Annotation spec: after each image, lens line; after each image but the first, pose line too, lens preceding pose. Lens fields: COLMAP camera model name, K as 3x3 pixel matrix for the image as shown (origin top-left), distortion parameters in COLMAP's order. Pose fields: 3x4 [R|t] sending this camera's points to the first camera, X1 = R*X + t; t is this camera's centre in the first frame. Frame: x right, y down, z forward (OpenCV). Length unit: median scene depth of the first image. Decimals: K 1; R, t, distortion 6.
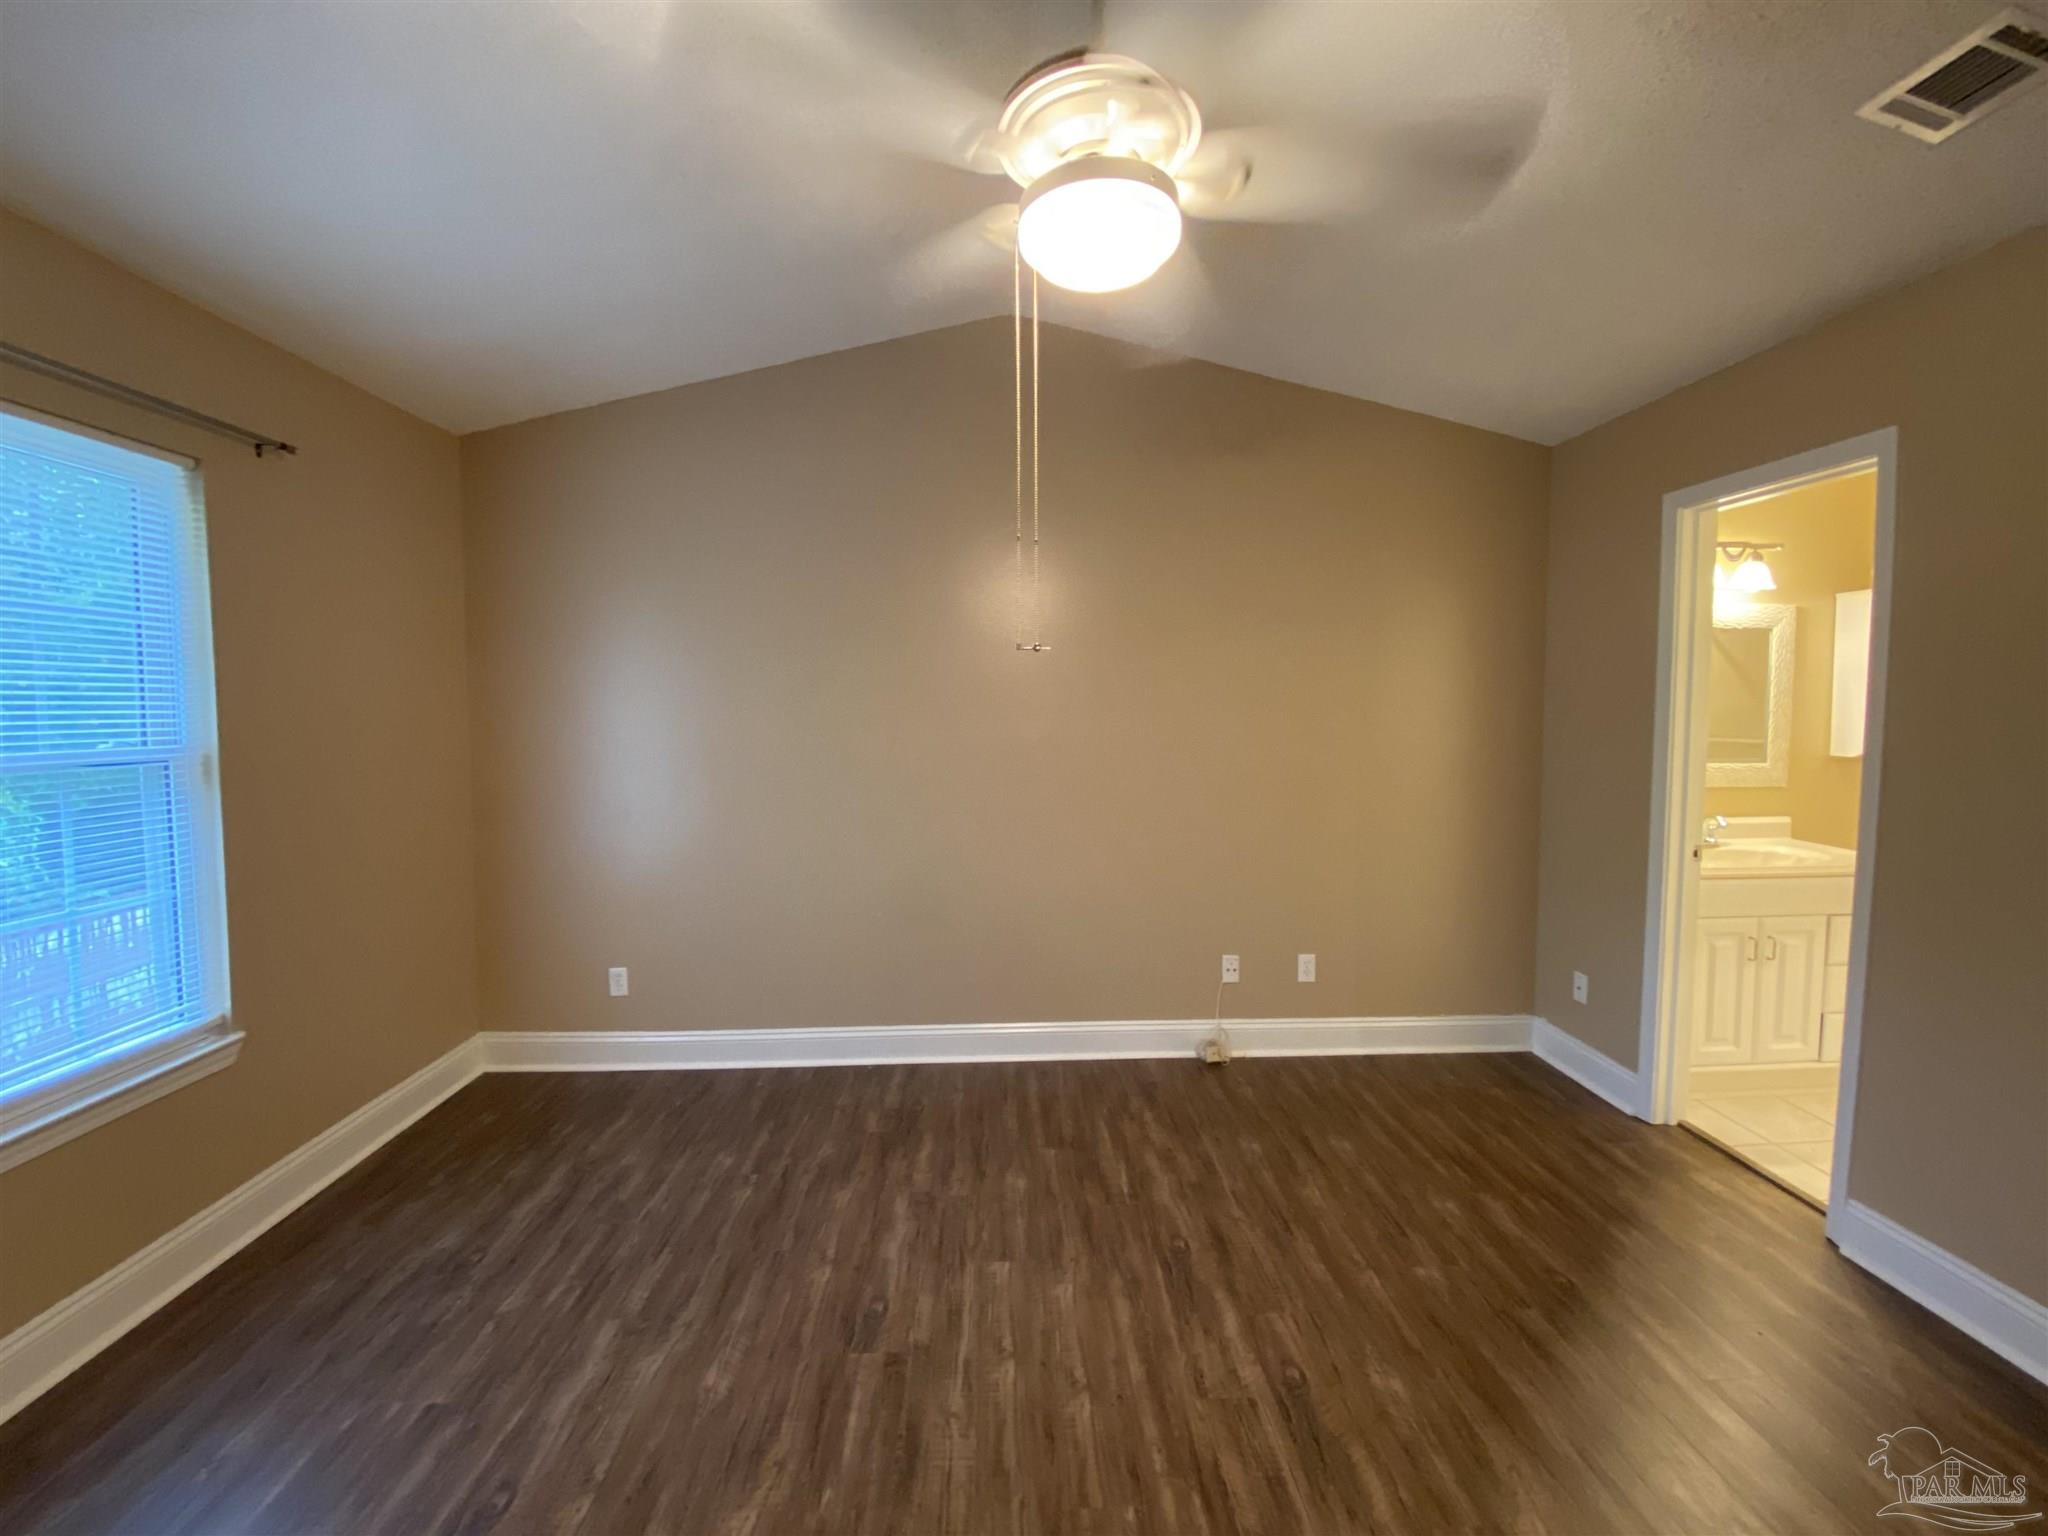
lens RADIAL K [[832.3, 0, 1029.6], [0, 832.3, 764.5], [0, 0, 1]] dist [0.012423, -0.017463]
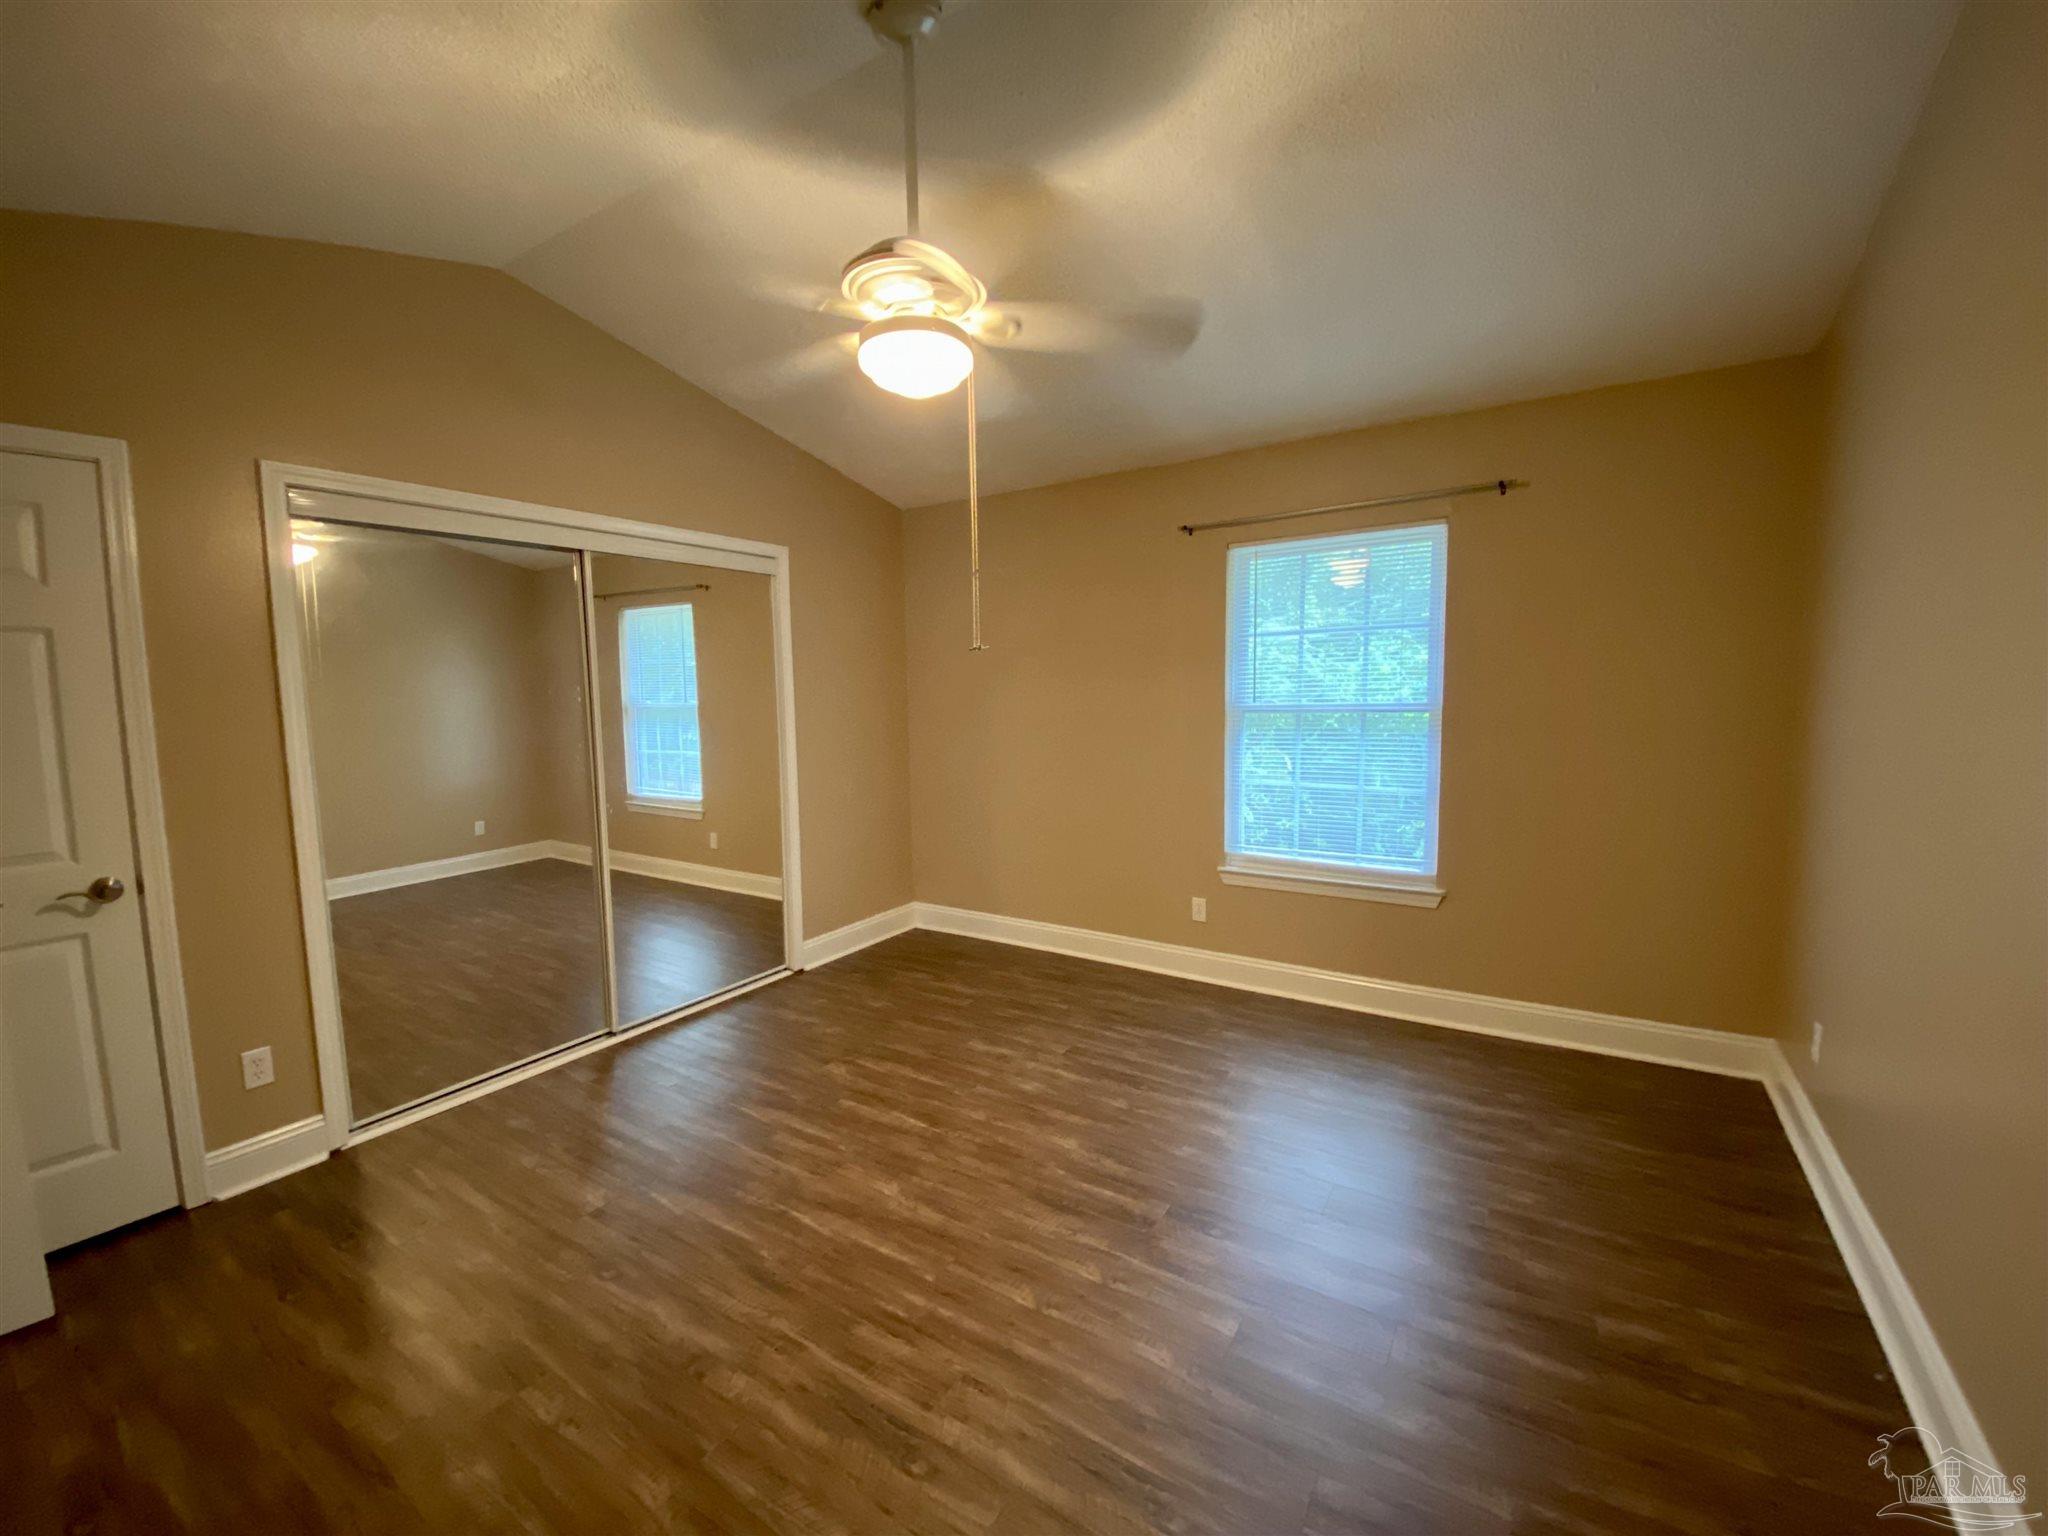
lens RADIAL K [[832.3, 0, 1029.6], [0, 832.3, 764.5], [0, 0, 1]] dist [0.012423, -0.017463]
pose [[-0.571929, 0.090485, -0.815297, 0.953162], [-0.029596, 0.990974, 0.130743, -0.115488], [0.819769, 0.098906, -0.564089, 1.618987]]
